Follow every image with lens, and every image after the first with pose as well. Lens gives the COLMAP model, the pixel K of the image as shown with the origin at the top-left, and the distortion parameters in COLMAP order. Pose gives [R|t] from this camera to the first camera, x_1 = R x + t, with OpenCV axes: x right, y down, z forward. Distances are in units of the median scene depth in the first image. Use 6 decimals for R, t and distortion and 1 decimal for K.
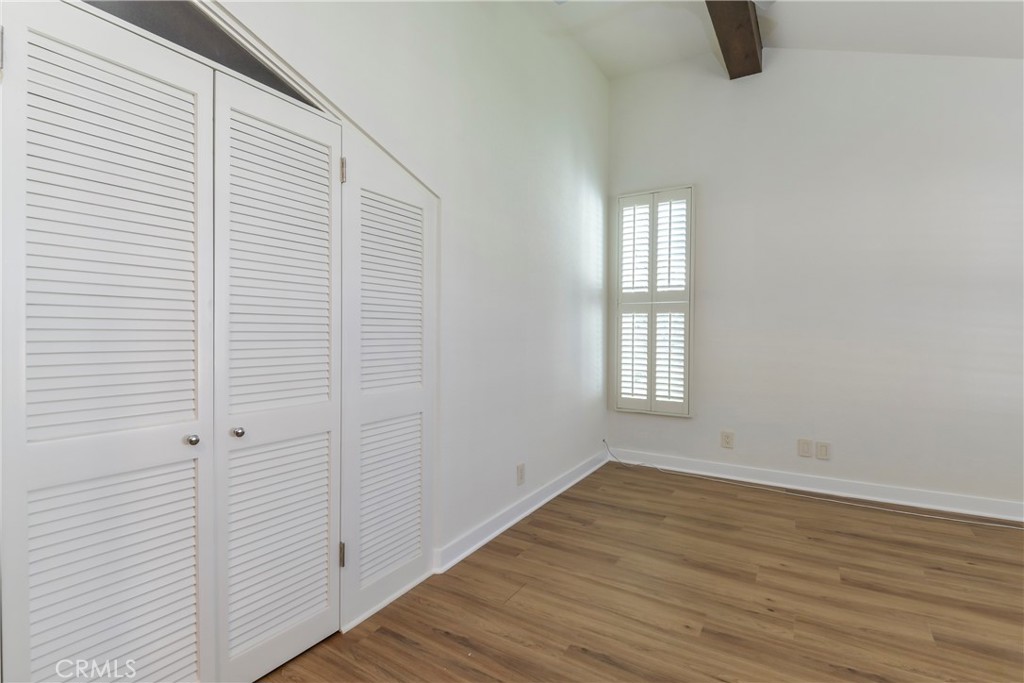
lens RADIAL K [[476.4, 0, 510.3], [0, 476.4, 337.1], [0, 0, 1]] dist [0.021984, -0.022913]
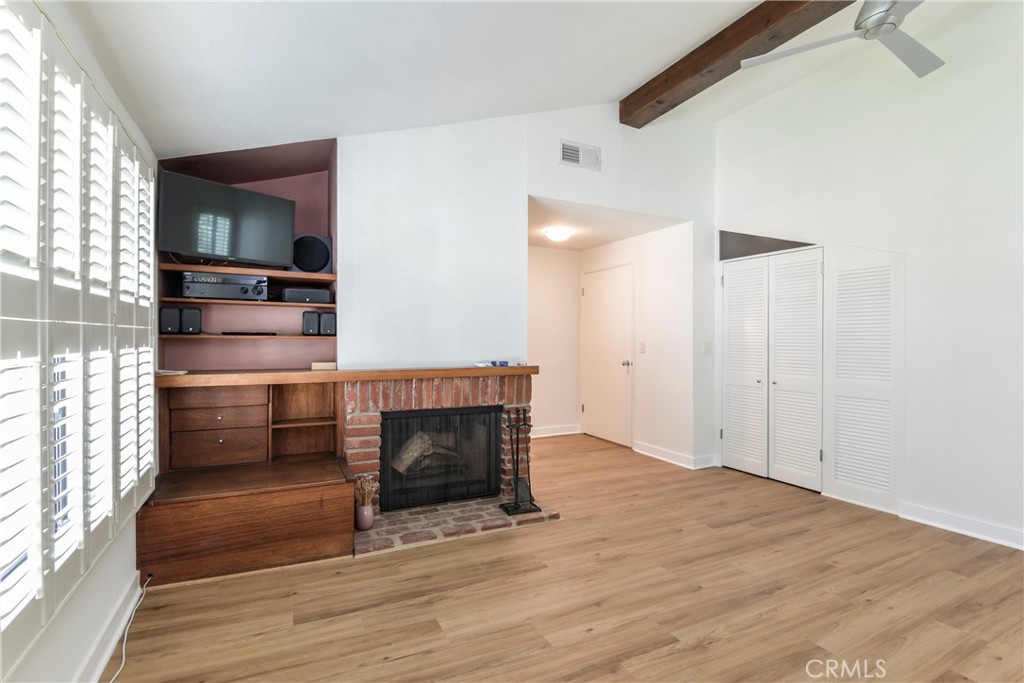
lens RADIAL K [[476.4, 0, 510.3], [0, 476.4, 337.1], [0, 0, 1]] dist [0.021984, -0.022913]
pose [[-0.528031, -0.011686, -0.849144, 1.503179], [-0.013683, 0.999893, -0.005252, -0.018105], [0.849115, 0.008846, -0.528135, 0.679094]]
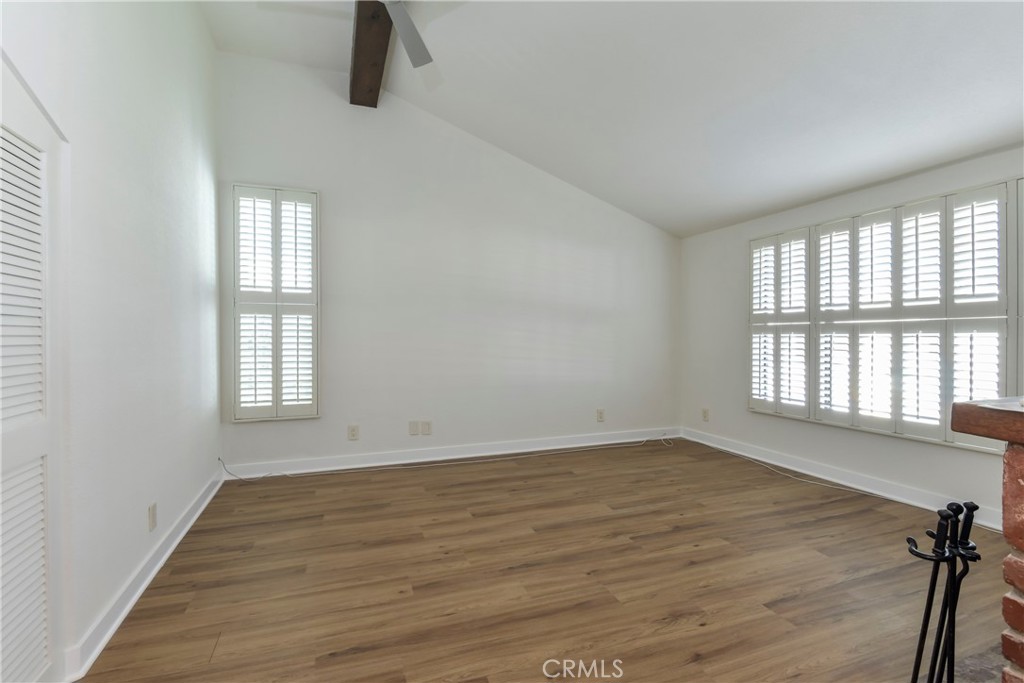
lens RADIAL K [[476.4, 0, 510.3], [0, 476.4, 337.1], [0, 0, 1]] dist [0.021984, -0.022913]
pose [[0.619438, -0.008941, 0.784995, -0.265771], [0.011854, 0.999928, 0.002034, -0.002278], [-0.784956, 0.008045, 0.619499, 0.060106]]
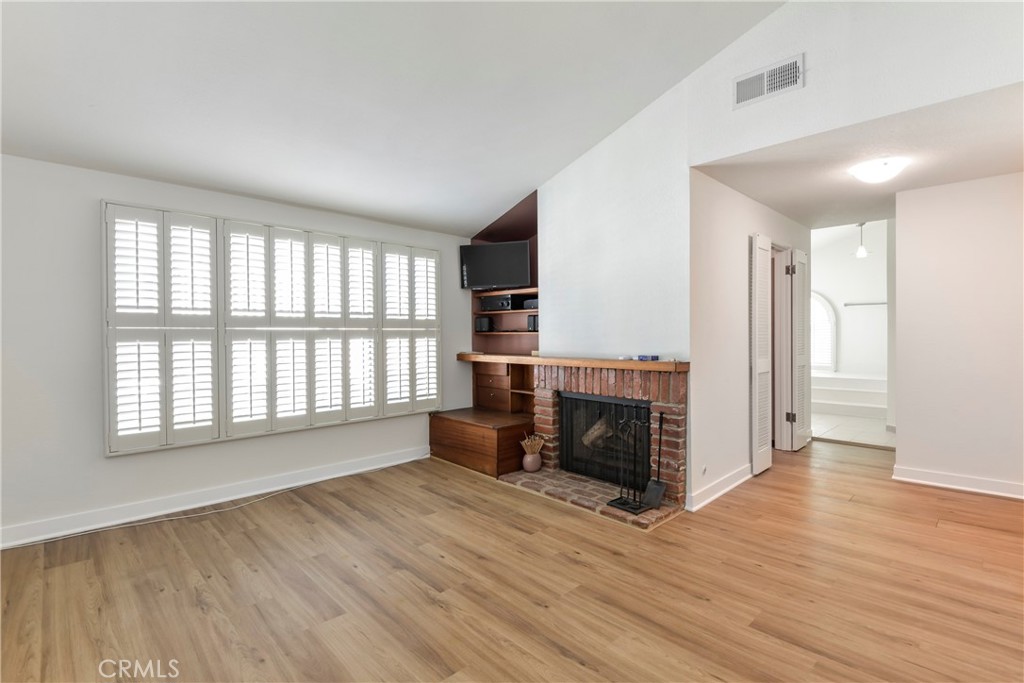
lens RADIAL K [[476.4, 0, 510.3], [0, 476.4, 337.1], [0, 0, 1]] dist [0.021984, -0.022913]
pose [[-0.969229, -0.001755, 0.246154, 0.391122], [0.001377, 0.999920, 0.012551, -0.023713], [-0.246157, 0.012504, -0.969149, 1.313276]]
